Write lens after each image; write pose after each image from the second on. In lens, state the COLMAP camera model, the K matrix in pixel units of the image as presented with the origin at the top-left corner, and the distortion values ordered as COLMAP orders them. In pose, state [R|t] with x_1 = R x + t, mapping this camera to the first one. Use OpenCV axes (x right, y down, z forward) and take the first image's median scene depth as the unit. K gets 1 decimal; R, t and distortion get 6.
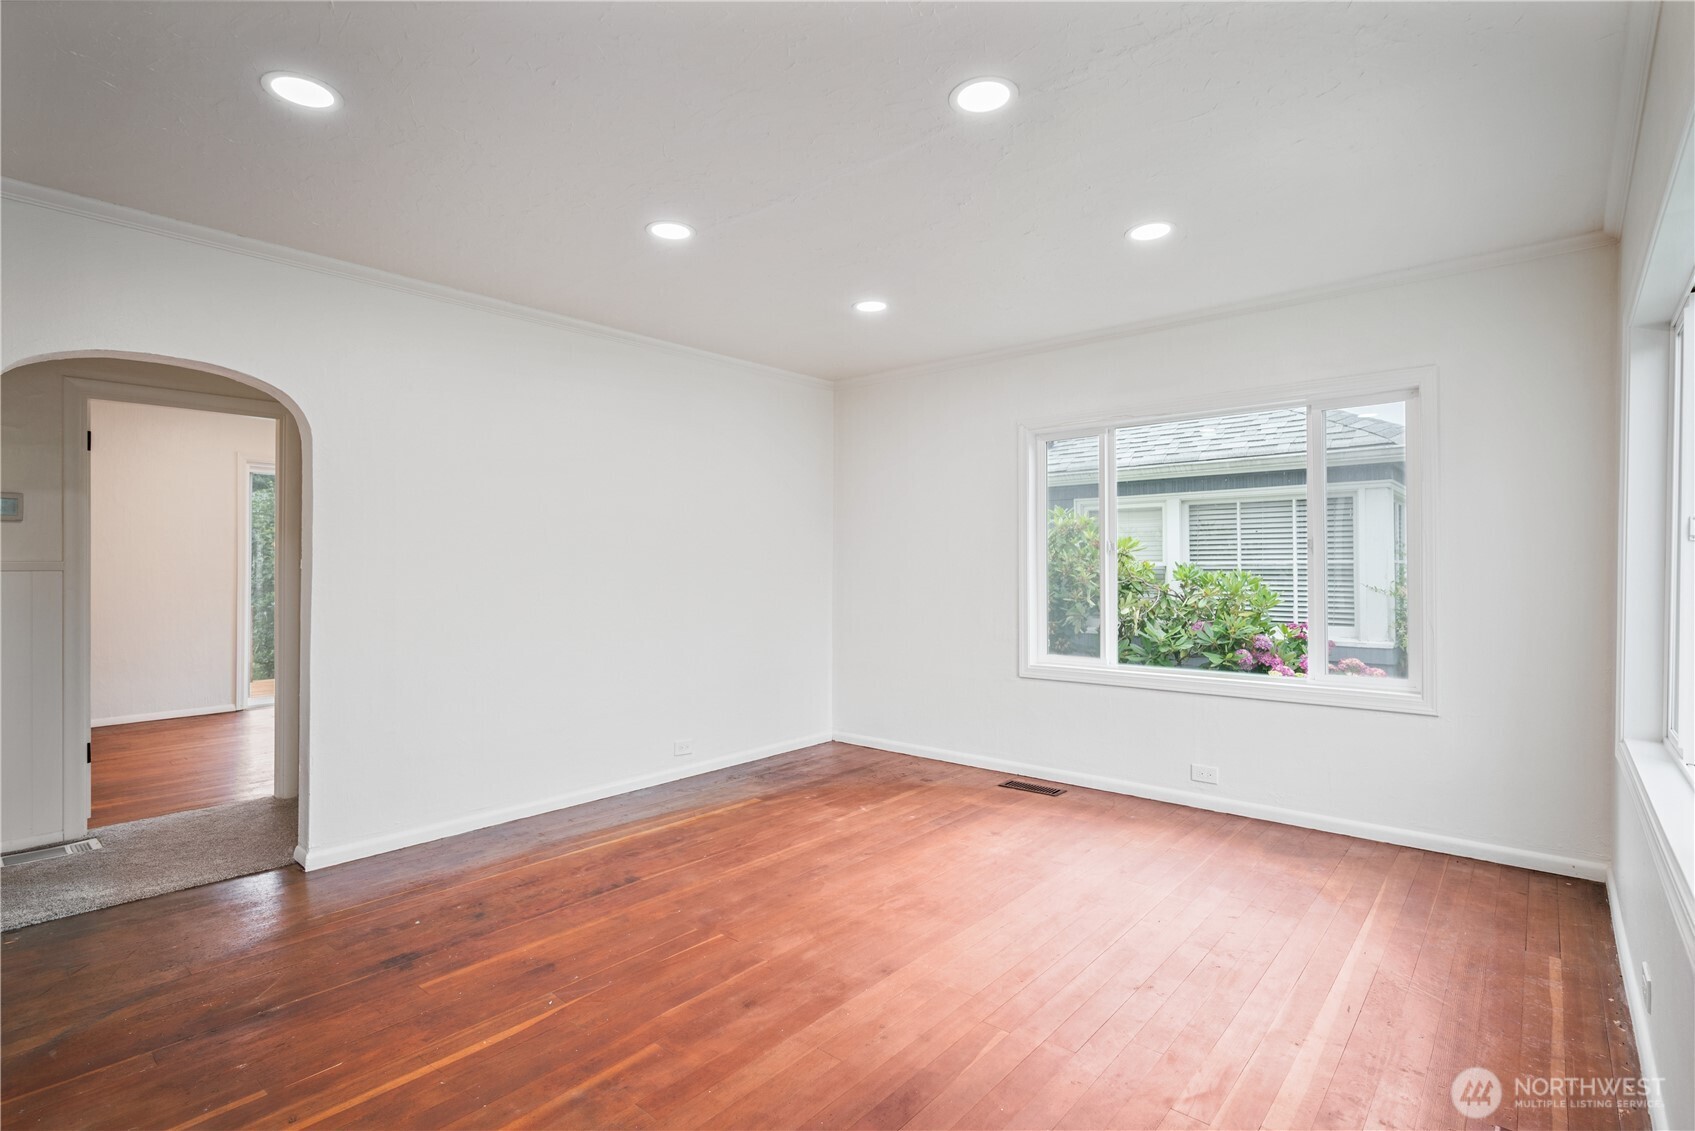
lens RADIAL K [[811.8, 0, 846.7], [0, 811.8, 562.6], [0, 0, 1]] dist [-0.002513, 0.000151]
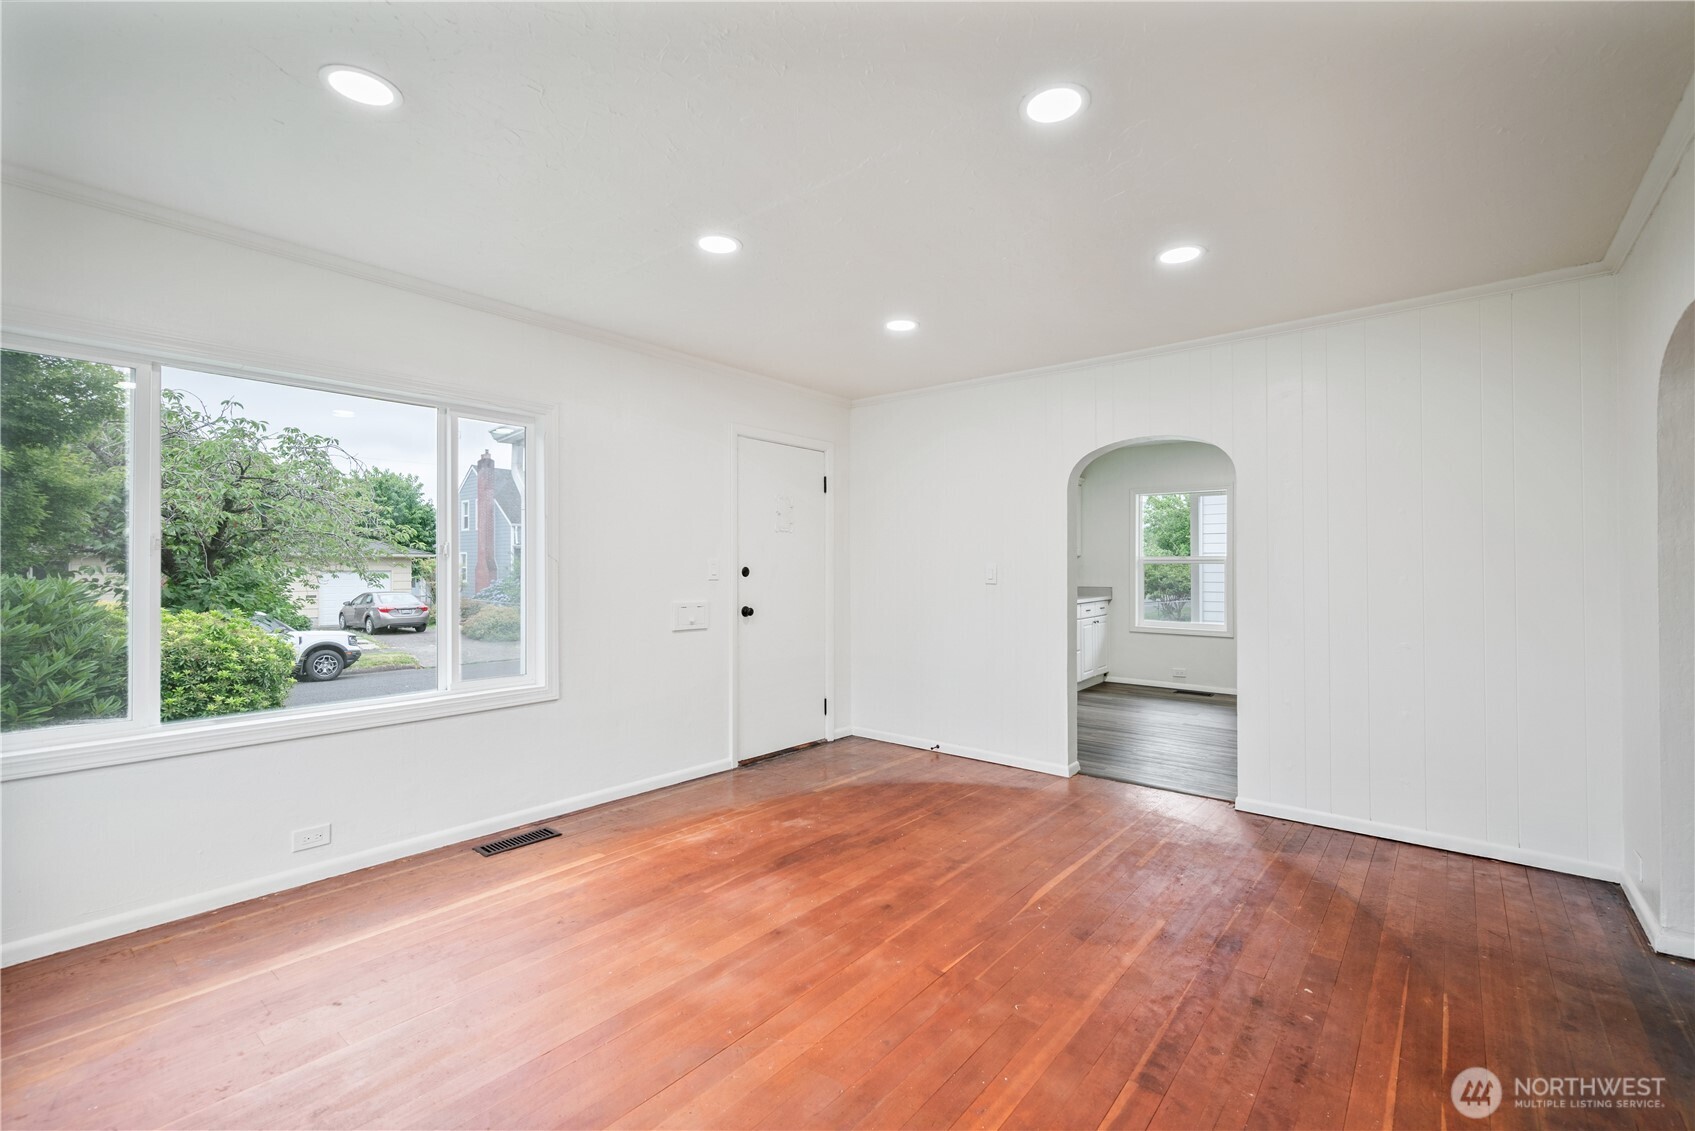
lens RADIAL K [[735.2, 0, 845.1], [0, 735.2, 567.3], [0, 0, 1]] dist [-0.003067, -0.000084]
pose [[-0.999780, -0.000400, -0.020970, -0.016504], [-0.000341, 0.999996, -0.002850, -0.002186], [0.020971, -0.002843, -0.999776, 1.315425]]
